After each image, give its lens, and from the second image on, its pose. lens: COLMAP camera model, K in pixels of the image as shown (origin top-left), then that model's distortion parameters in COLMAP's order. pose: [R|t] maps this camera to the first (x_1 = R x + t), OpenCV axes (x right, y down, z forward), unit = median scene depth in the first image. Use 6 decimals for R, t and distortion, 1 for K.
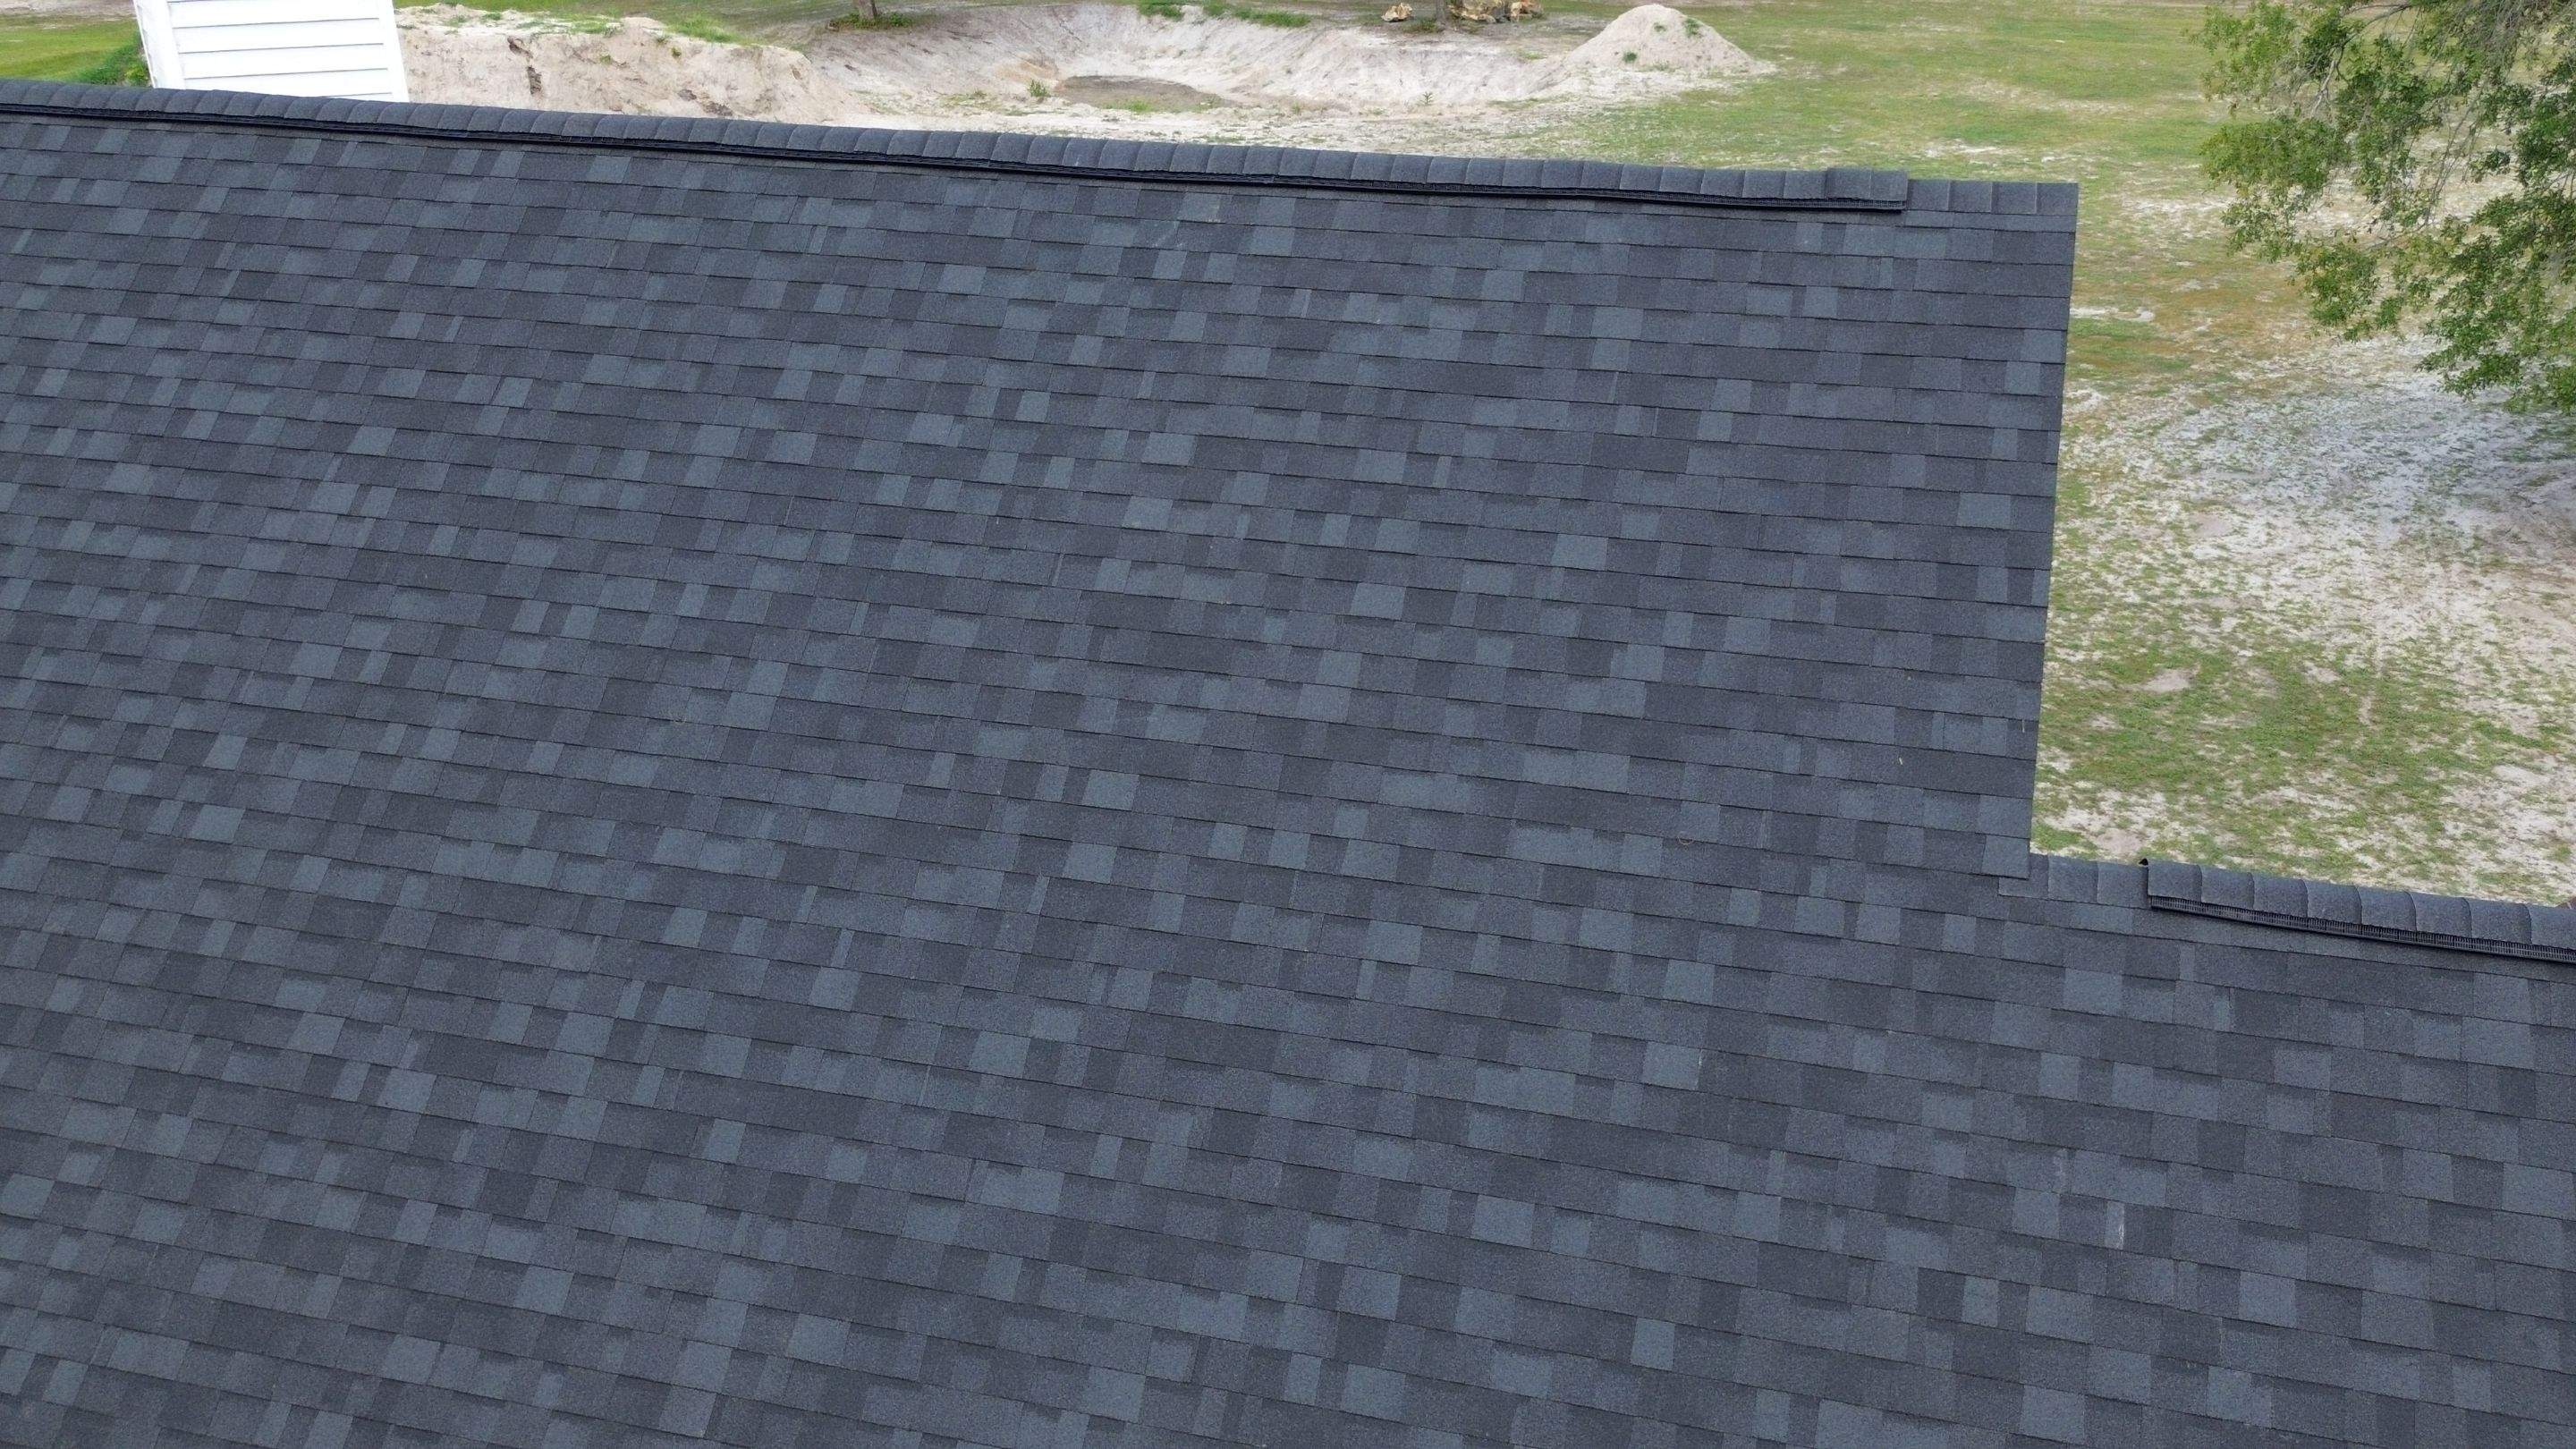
lens RADIAL K [[2168.5, 0, 1296.5], [0, 2168.5, 712.0], [0, 0, 1]] dist [0.073967, -0.089087]
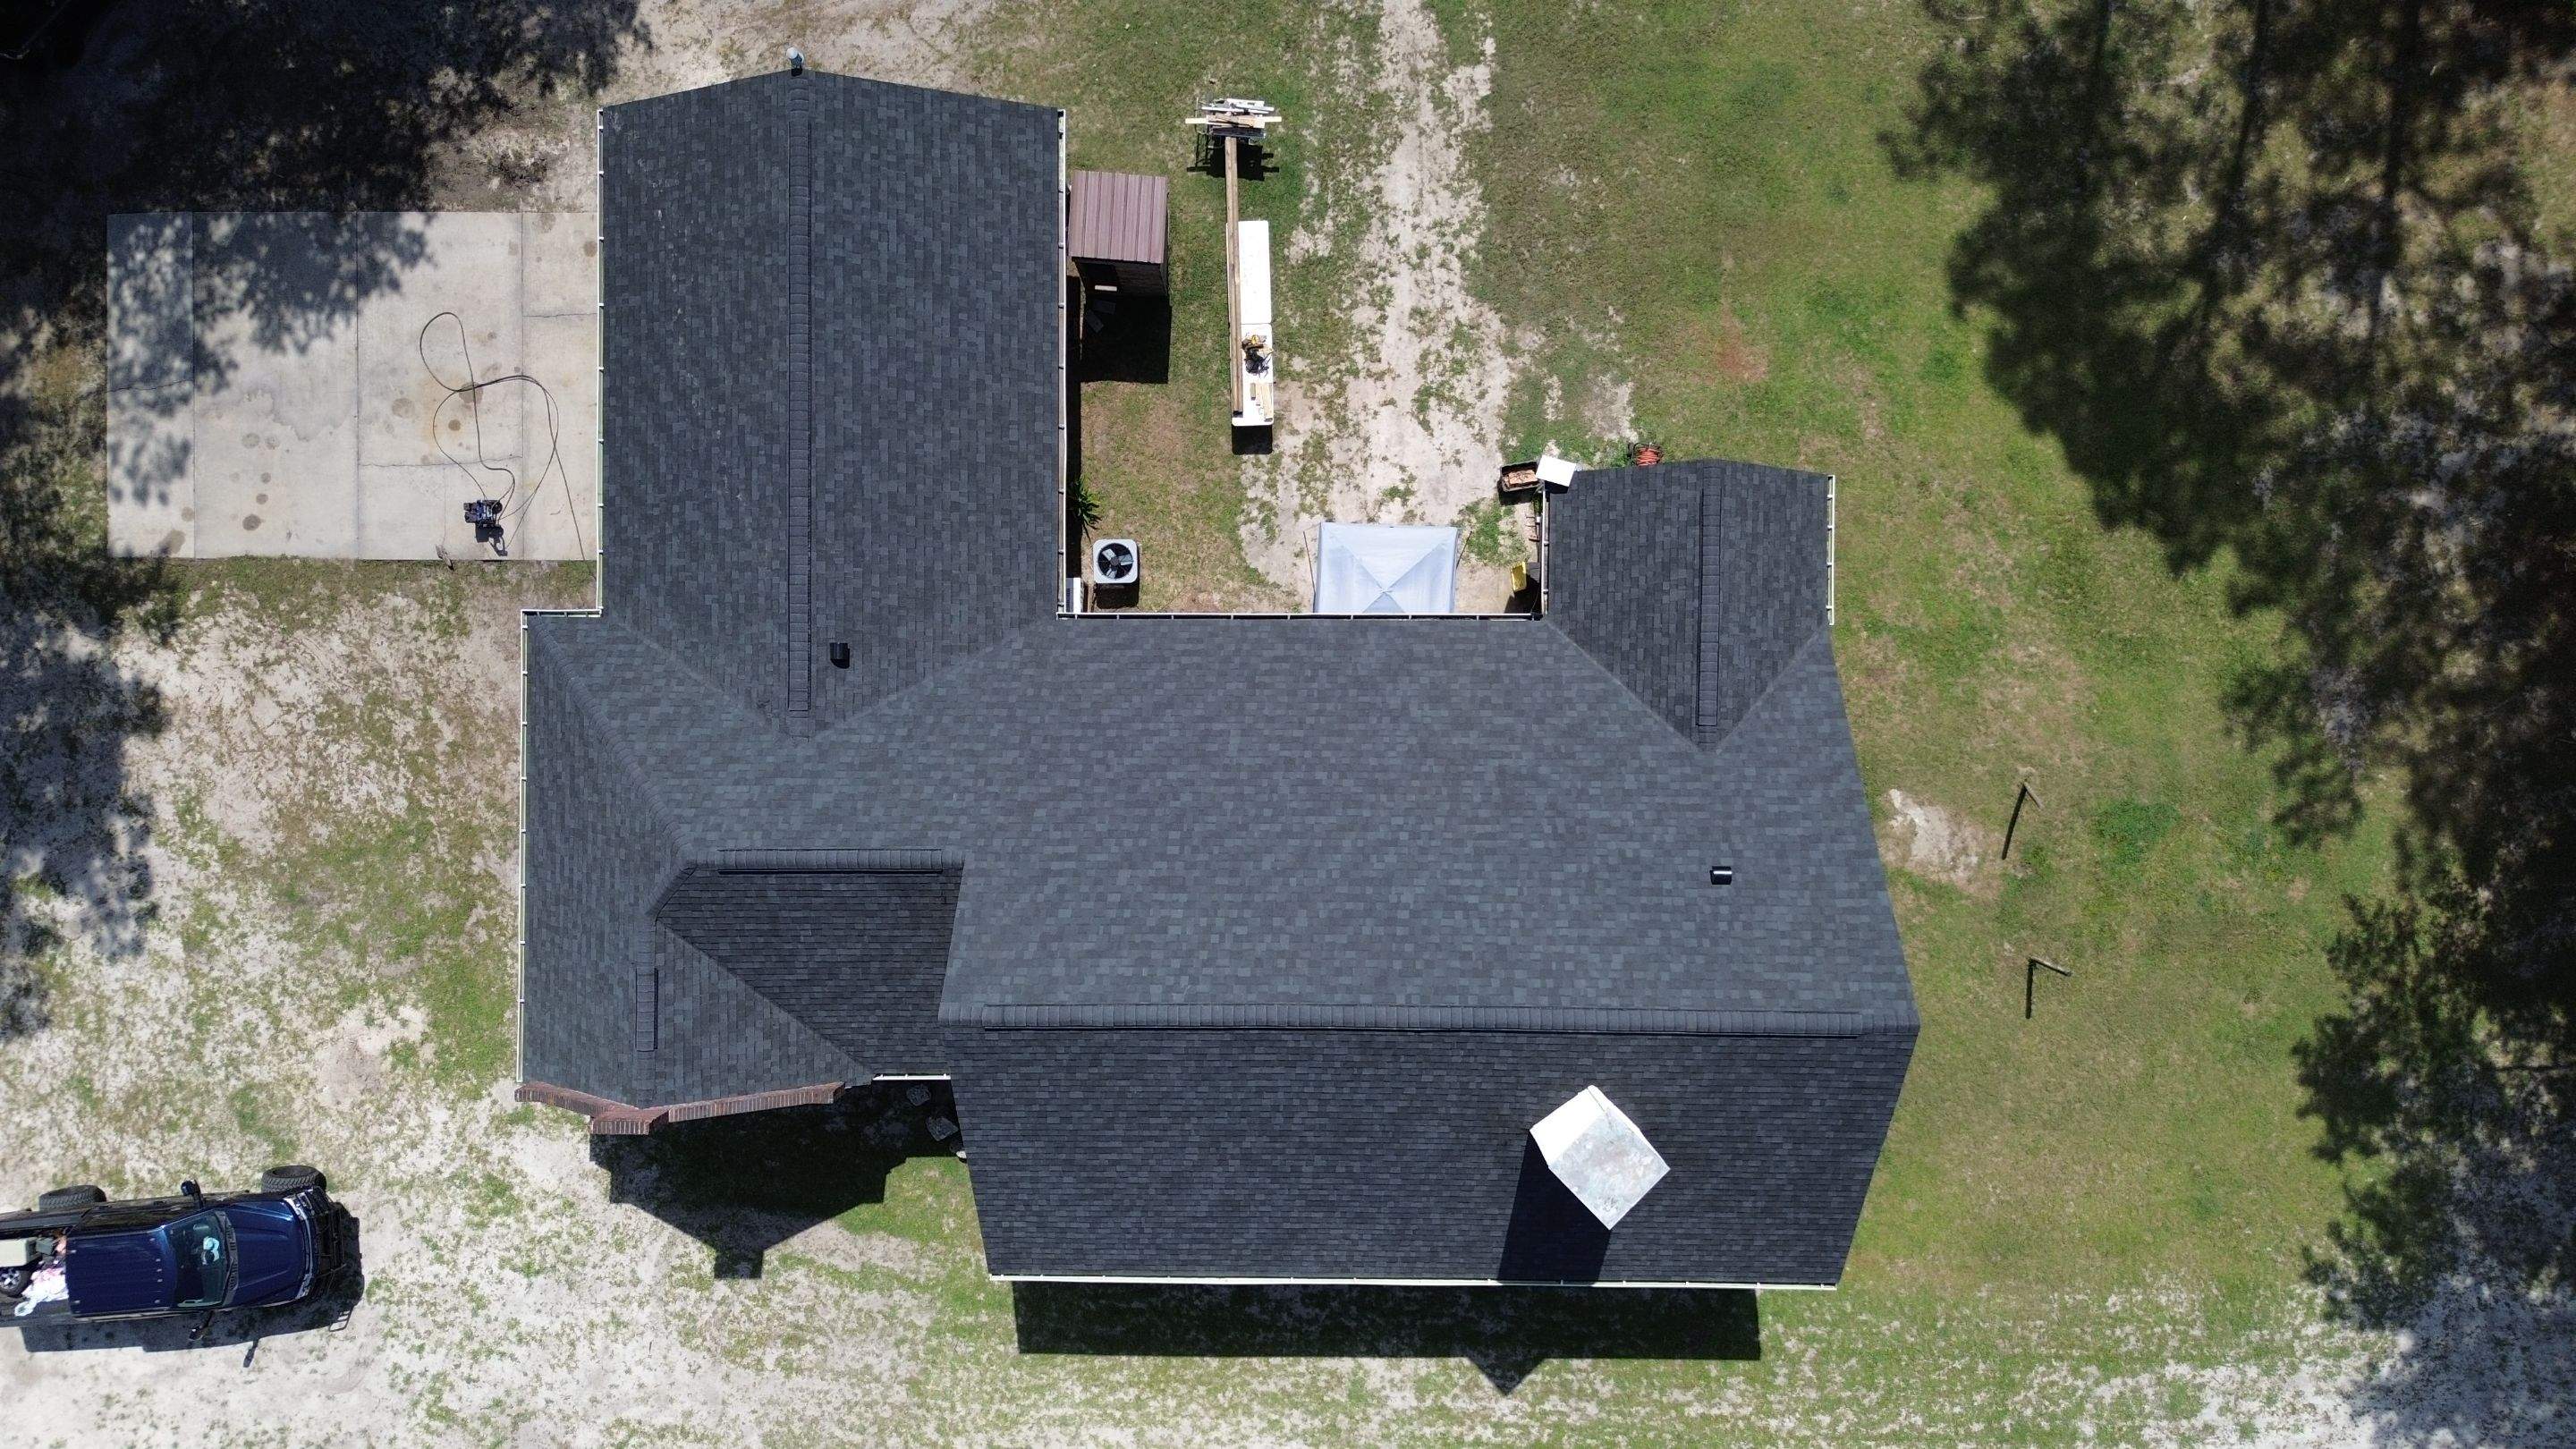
lens RADIAL K [[1832.6, 0, 1302.5], [0, 1832.6, 732.4], [0, 0, 1]] dist [0.057815, -0.051971]
pose [[-0.968164, 0.249959, 0.013370, -0.428644], [-0.093939, -0.412324, 0.906181, -3.081609], [0.232021, 0.876076, 0.422679, -0.643593]]
